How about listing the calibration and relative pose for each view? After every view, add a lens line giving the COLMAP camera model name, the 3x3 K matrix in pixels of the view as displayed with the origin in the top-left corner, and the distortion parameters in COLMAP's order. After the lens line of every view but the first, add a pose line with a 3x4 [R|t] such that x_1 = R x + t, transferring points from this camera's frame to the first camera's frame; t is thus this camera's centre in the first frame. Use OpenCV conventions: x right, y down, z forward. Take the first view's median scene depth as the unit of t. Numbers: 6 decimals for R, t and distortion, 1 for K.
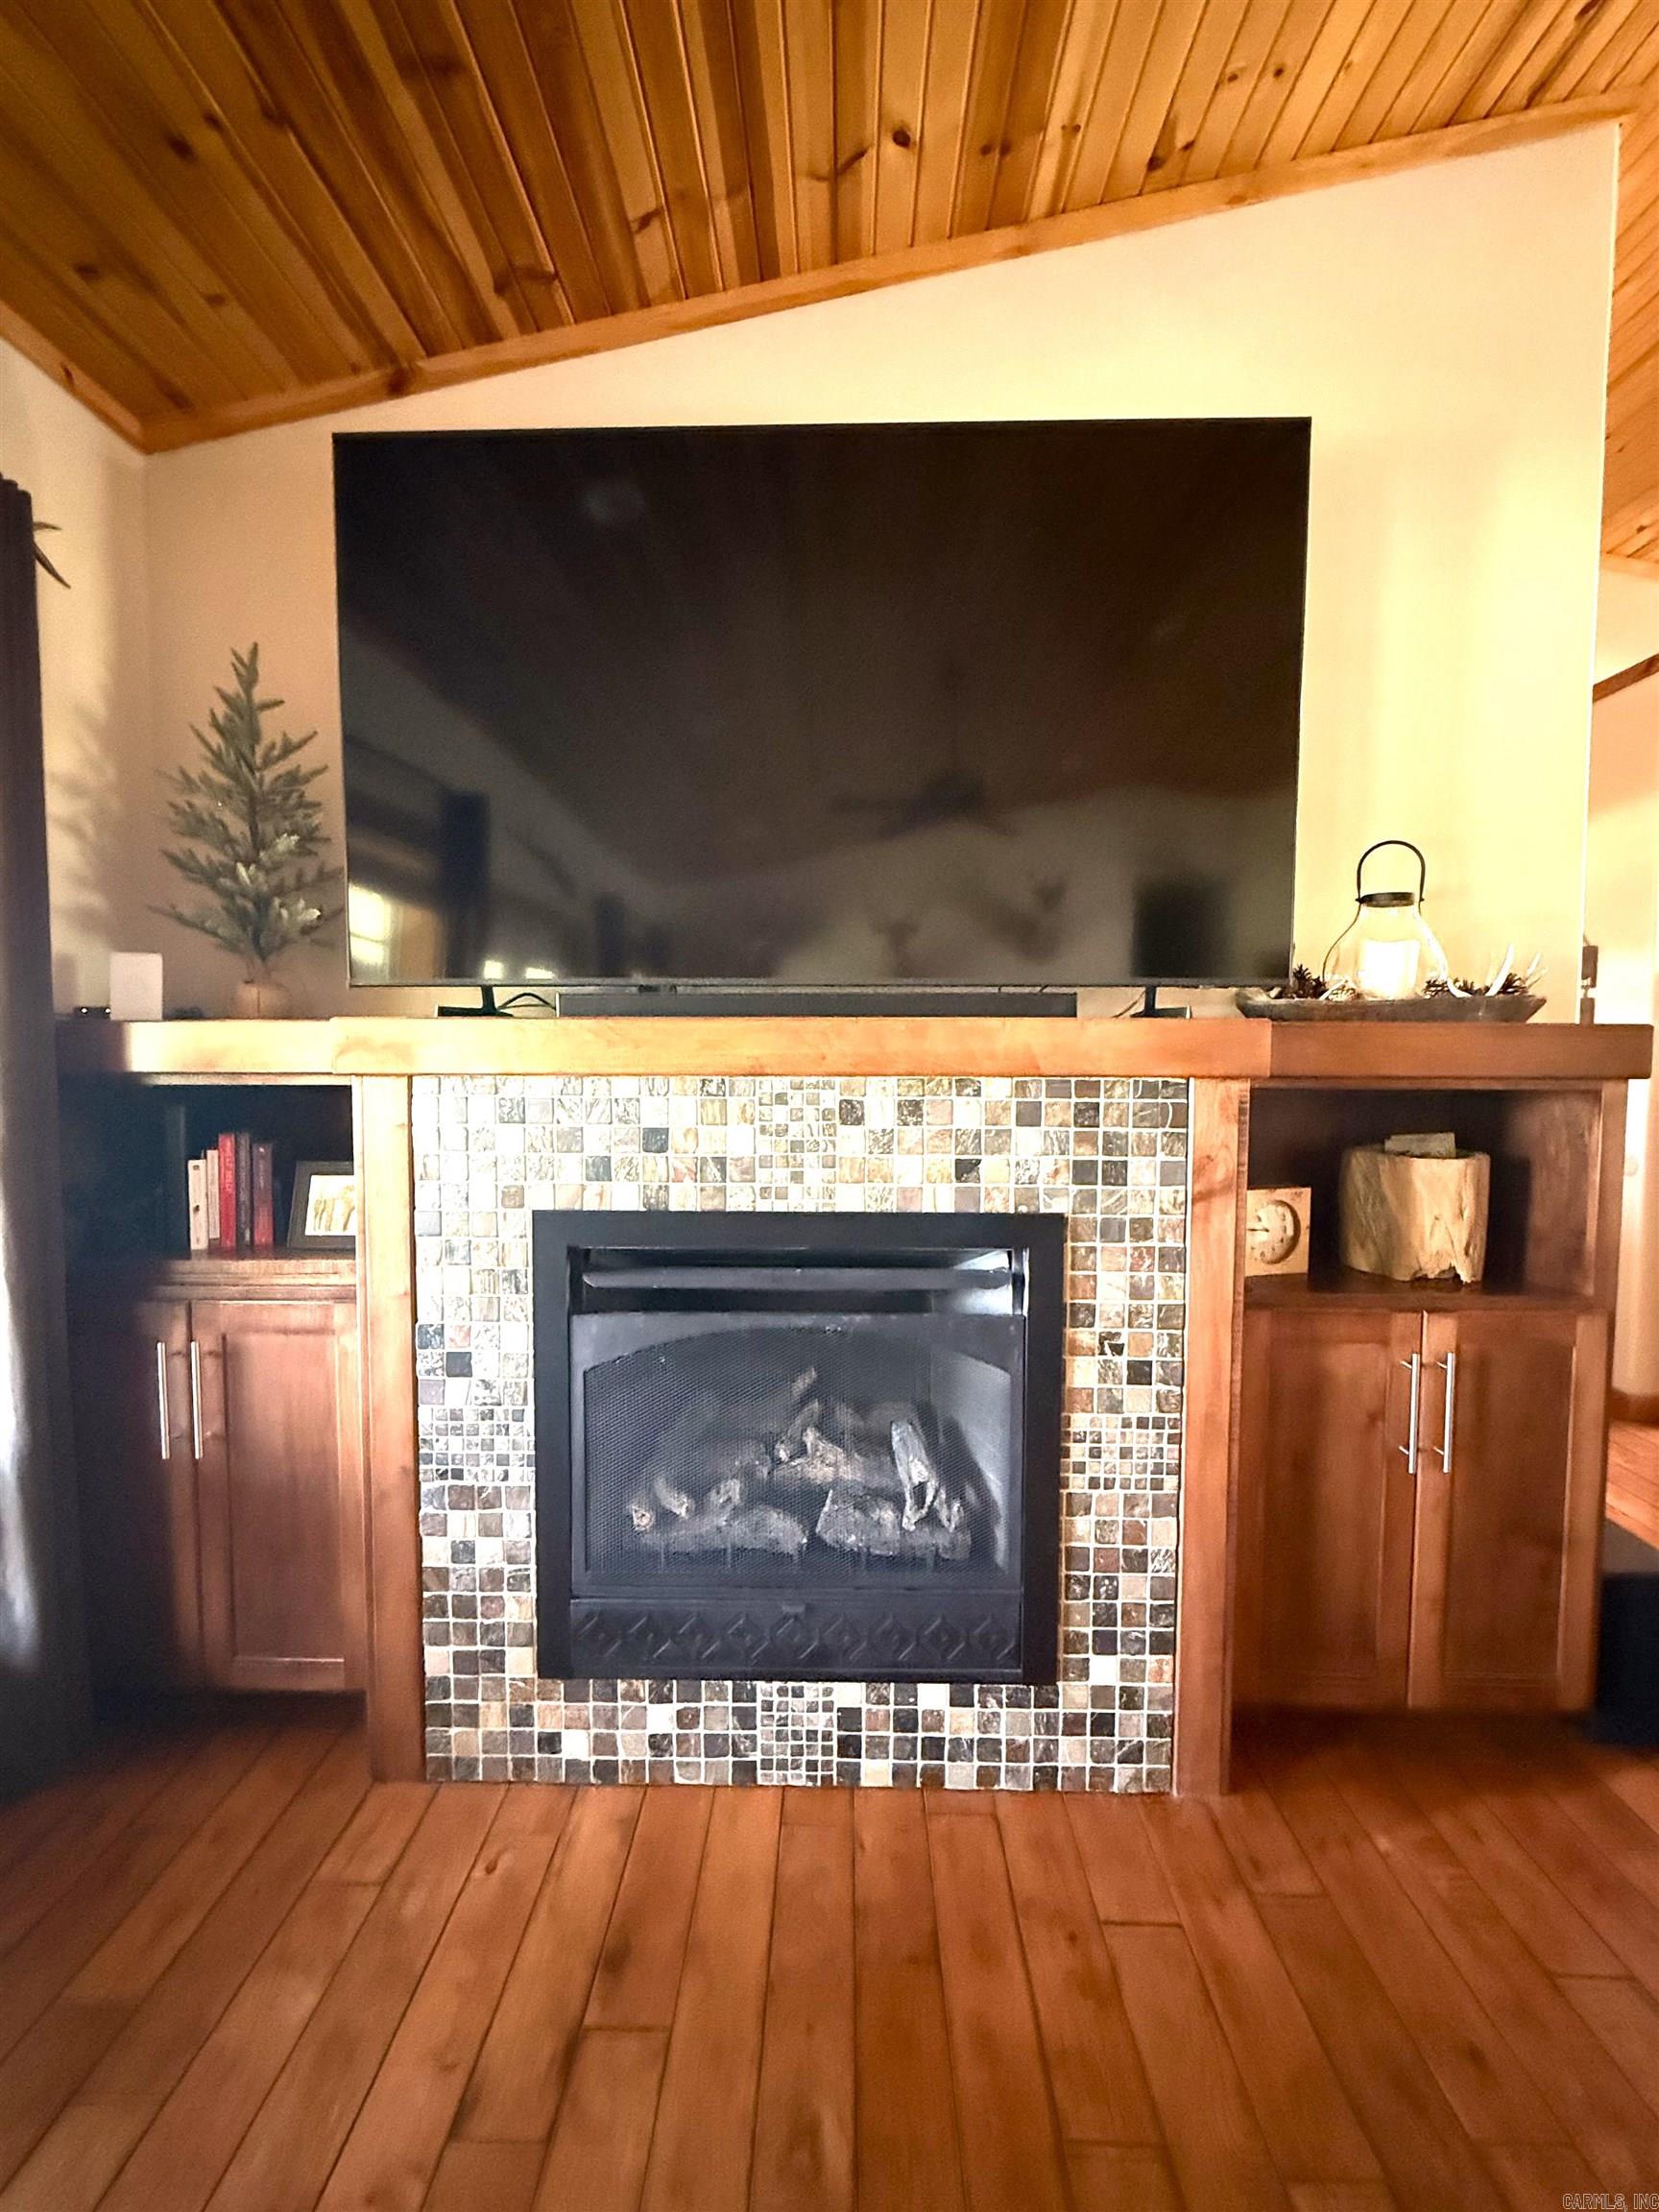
lens RADIAL K [[884.6, 0, 829.5], [0, 884.6, 1106.0], [0, 0, 1]] dist [0.000902, 0.000028]
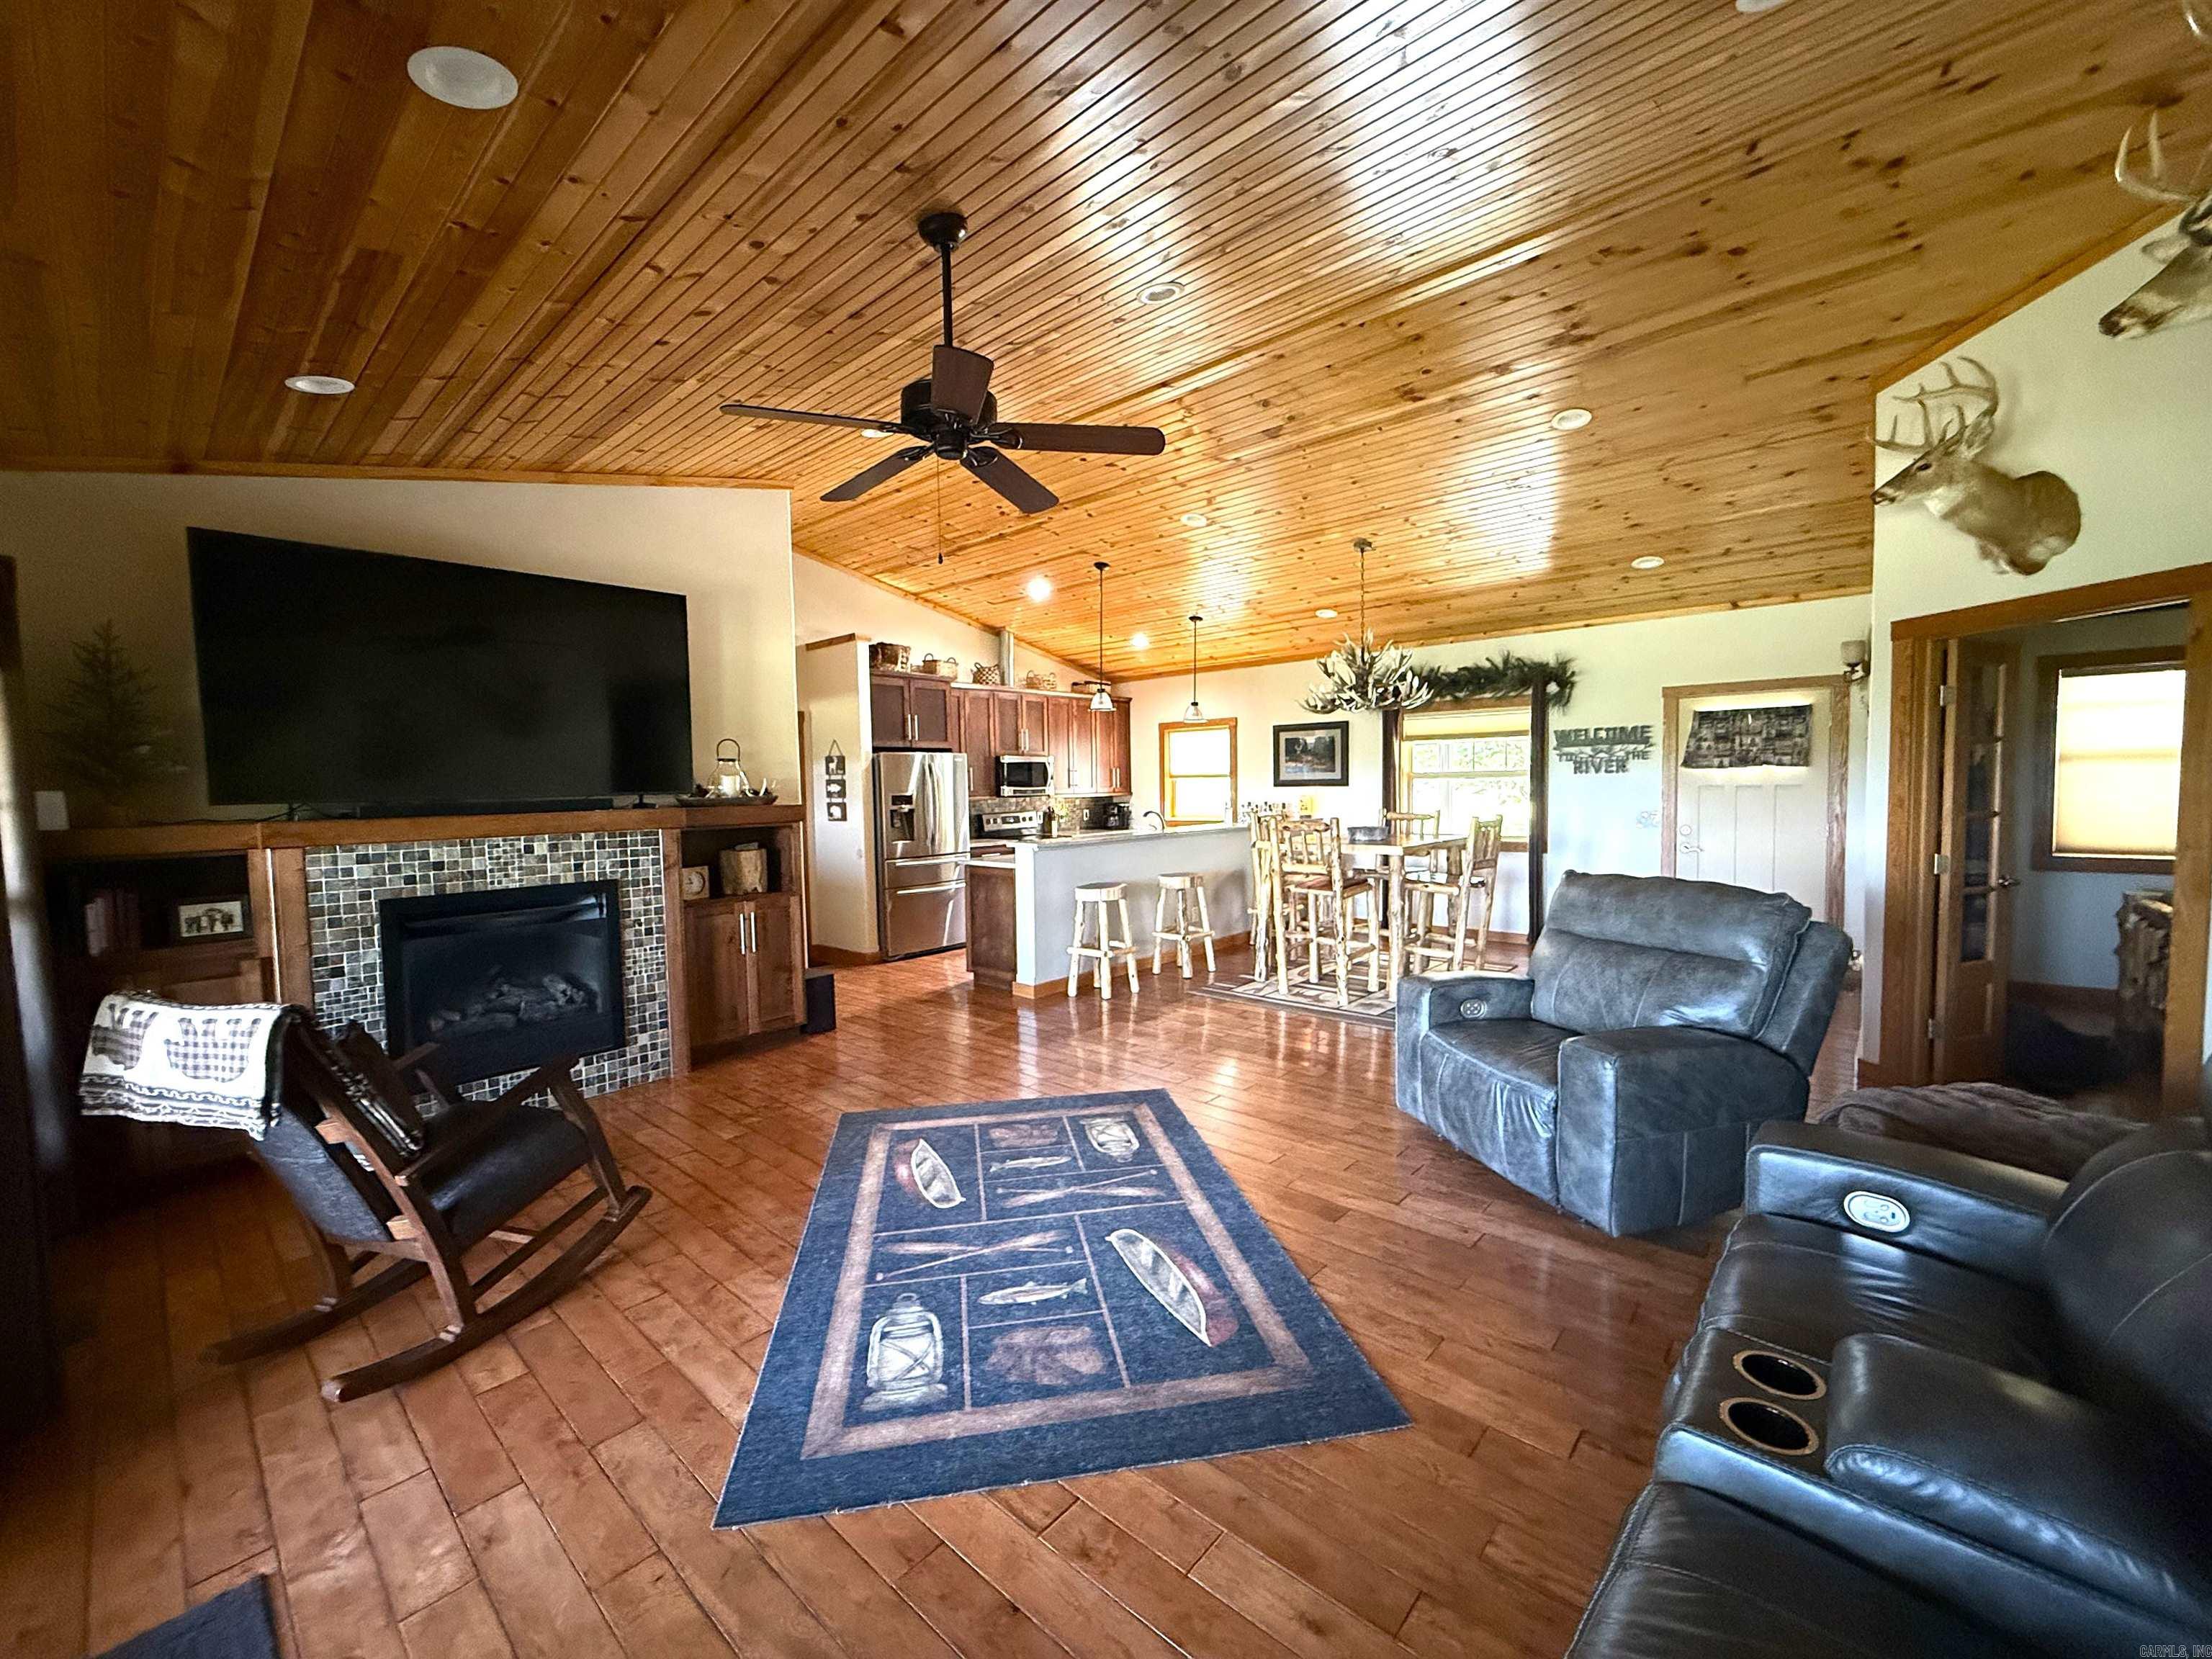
lens RADIAL K [[890.3, 0, 1106.0], [0, 890.3, 829.5], [0, 0, 1]] dist [0.000565, 0.000052]
pose [[0.655610, -0.057608, 0.752899, -0.823172], [0.063770, 0.997748, 0.020813, 0.002447], [-0.752402, 0.034367, 0.657807, -2.005440]]
